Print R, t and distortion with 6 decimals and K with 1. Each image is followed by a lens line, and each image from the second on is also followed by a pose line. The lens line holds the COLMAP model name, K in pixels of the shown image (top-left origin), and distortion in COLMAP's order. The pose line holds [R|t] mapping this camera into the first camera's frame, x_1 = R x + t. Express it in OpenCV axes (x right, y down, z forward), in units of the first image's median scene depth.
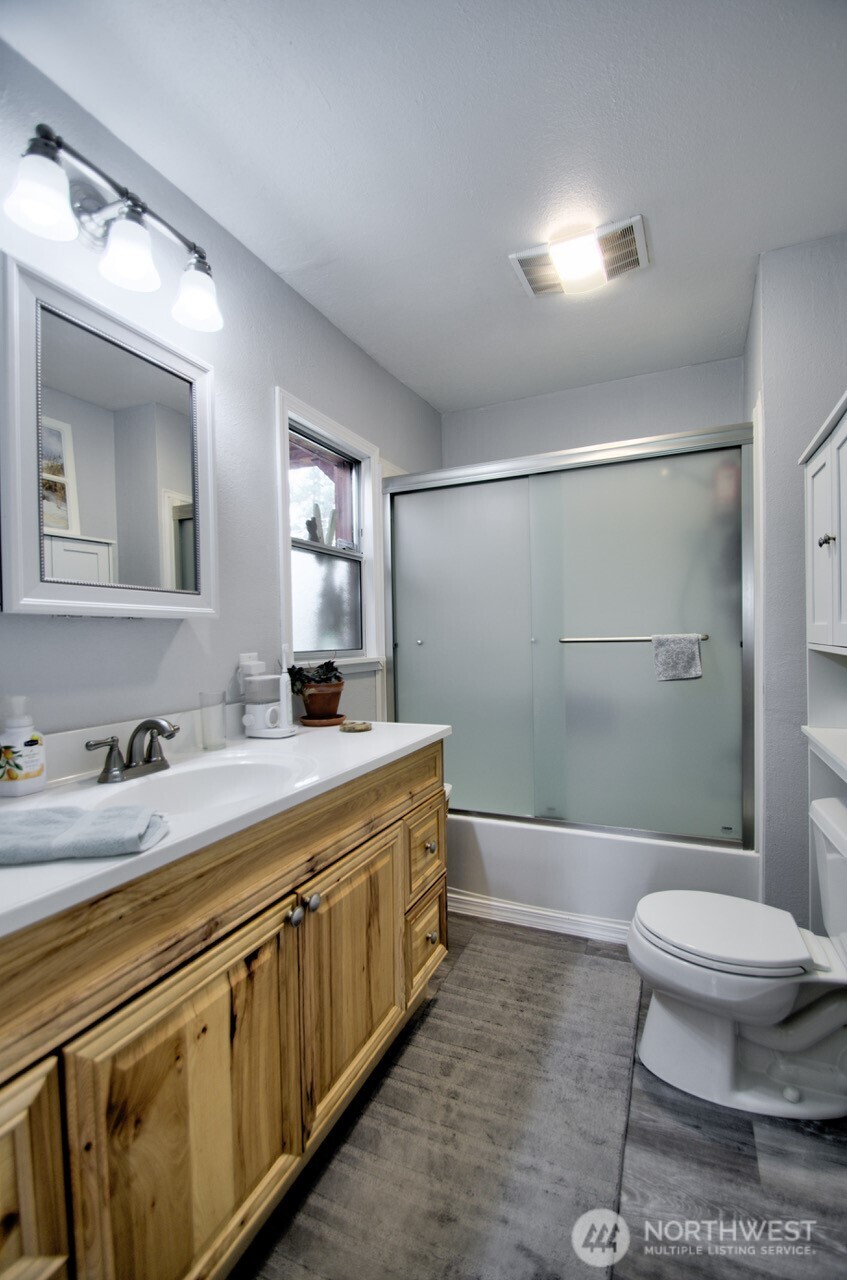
lens RADIAL K [[571.0, 0, 424.9], [0, 571.0, 650.5], [0, 0, 1]] dist [0.011167, -0.017028]
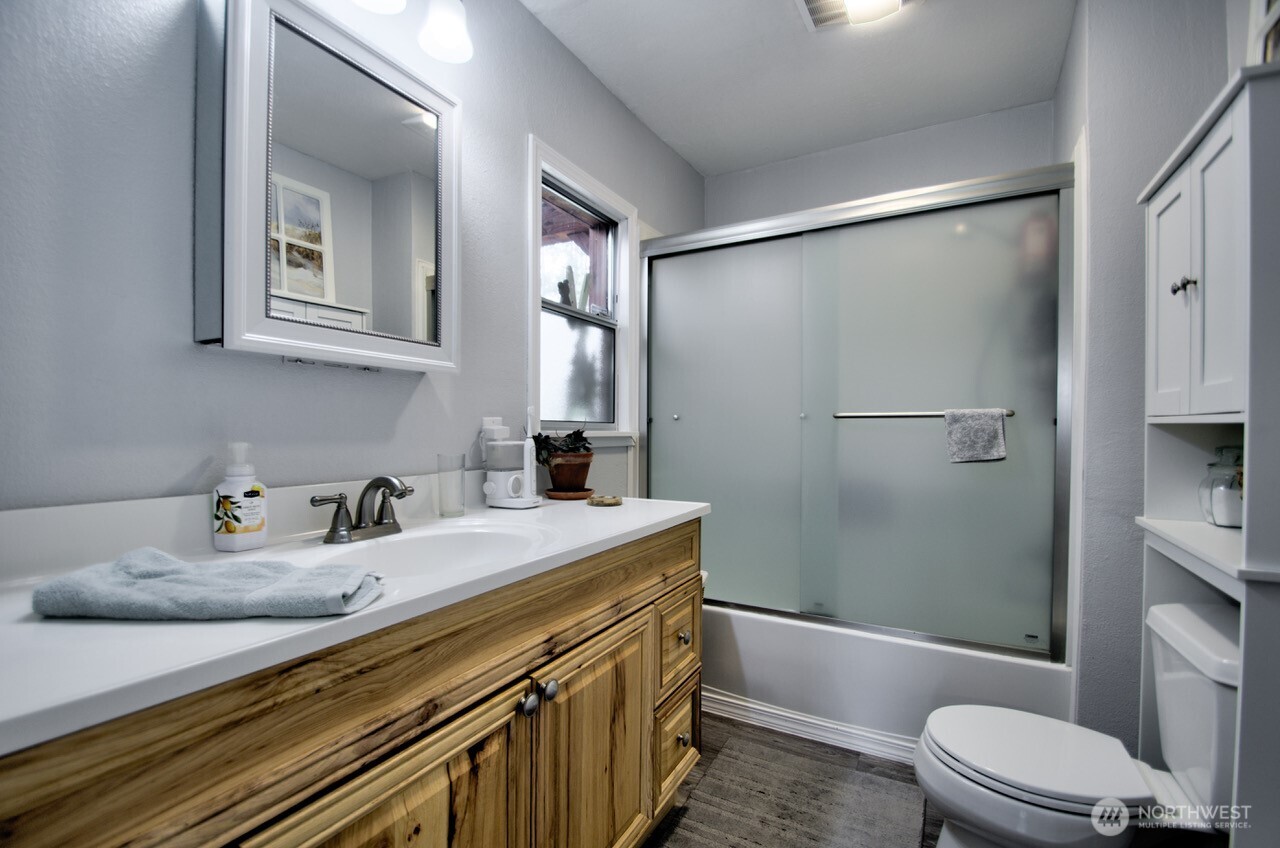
lens RADIAL K [[571.0, 0, 619.3], [0, 571.0, 440.5], [0, 0, 1]] dist [0.011167, -0.017028]
pose [[0.994507, 0.024132, -0.101853, -0.007590], [-0.024884, 0.999672, -0.006122, 0.044196], [0.101672, 0.008623, 0.994781, 0.097261]]
